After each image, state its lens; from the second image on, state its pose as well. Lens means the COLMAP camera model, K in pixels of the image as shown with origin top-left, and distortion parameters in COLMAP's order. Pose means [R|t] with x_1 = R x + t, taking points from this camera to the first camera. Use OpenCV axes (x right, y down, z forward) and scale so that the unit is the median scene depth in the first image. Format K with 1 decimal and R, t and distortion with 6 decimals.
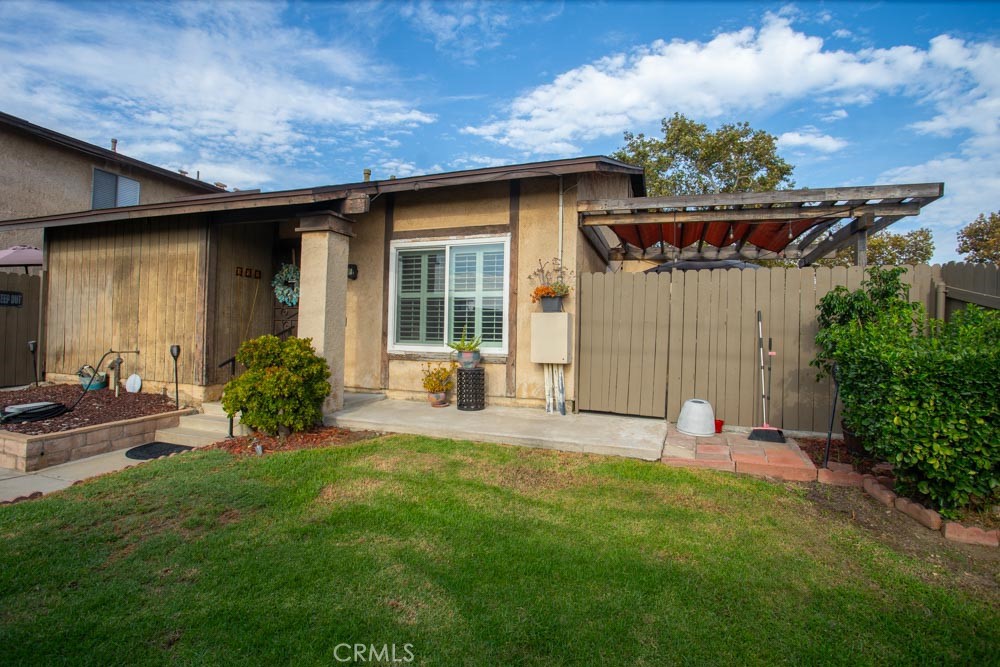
lens RADIAL K [[498.8, 0, 499.8], [0, 498.8, 330.7], [0, 0, 1]] dist [-0.075663, 0.035888]
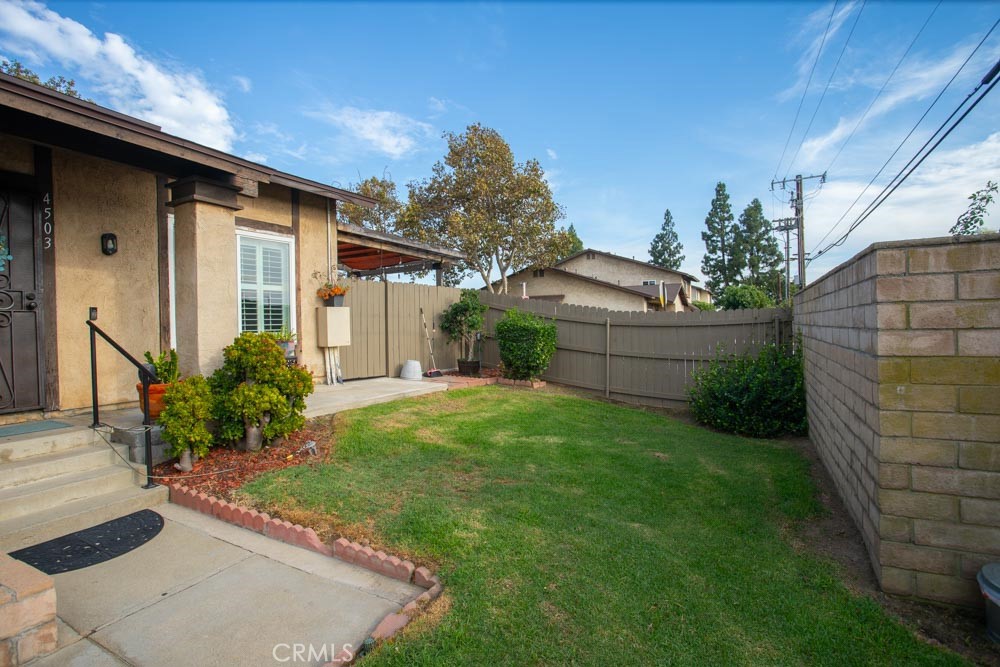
lens RADIAL K [[498.8, 0, 499.8], [0, 498.8, 330.7], [0, 0, 1]] dist [-0.075663, 0.035888]
pose [[0.130020, -0.036396, 0.990843, -1.028201], [0.004353, 0.999337, 0.036137, -0.017871], [-0.991502, -0.000385, 0.130093, 0.385579]]
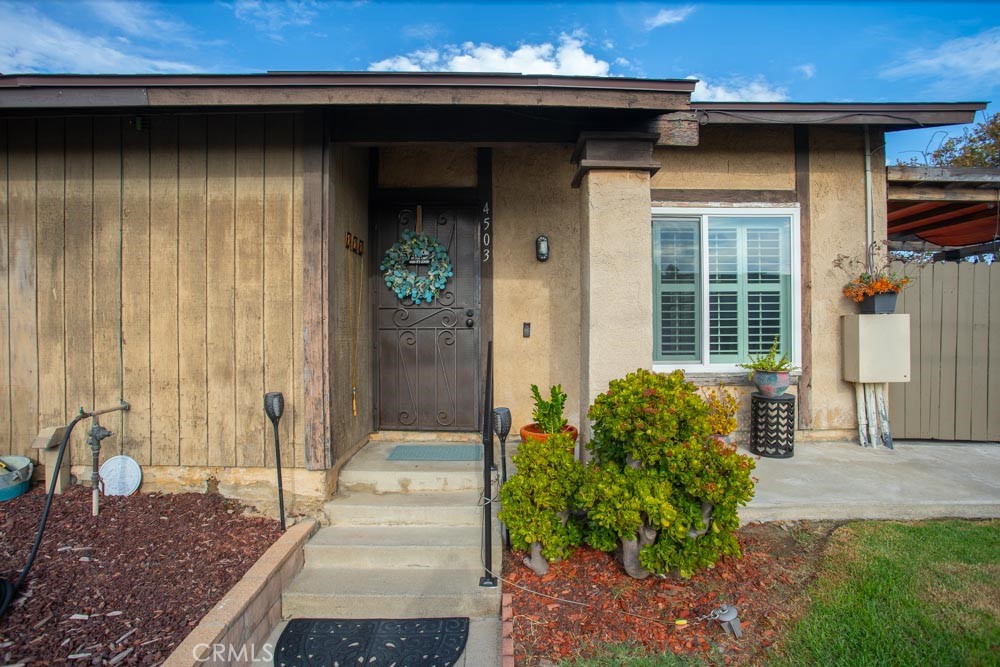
lens RADIAL K [[490.8, 0, 495.5], [0, 490.8, 329.9], [0, 0, 1]] dist [-0.075914, 0.033606]
pose [[0.938271, -0.026564, 0.344879, -0.629211], [0.019633, 0.999529, 0.023577, -0.037342], [-0.345342, -0.015350, 0.938351, 0.496899]]
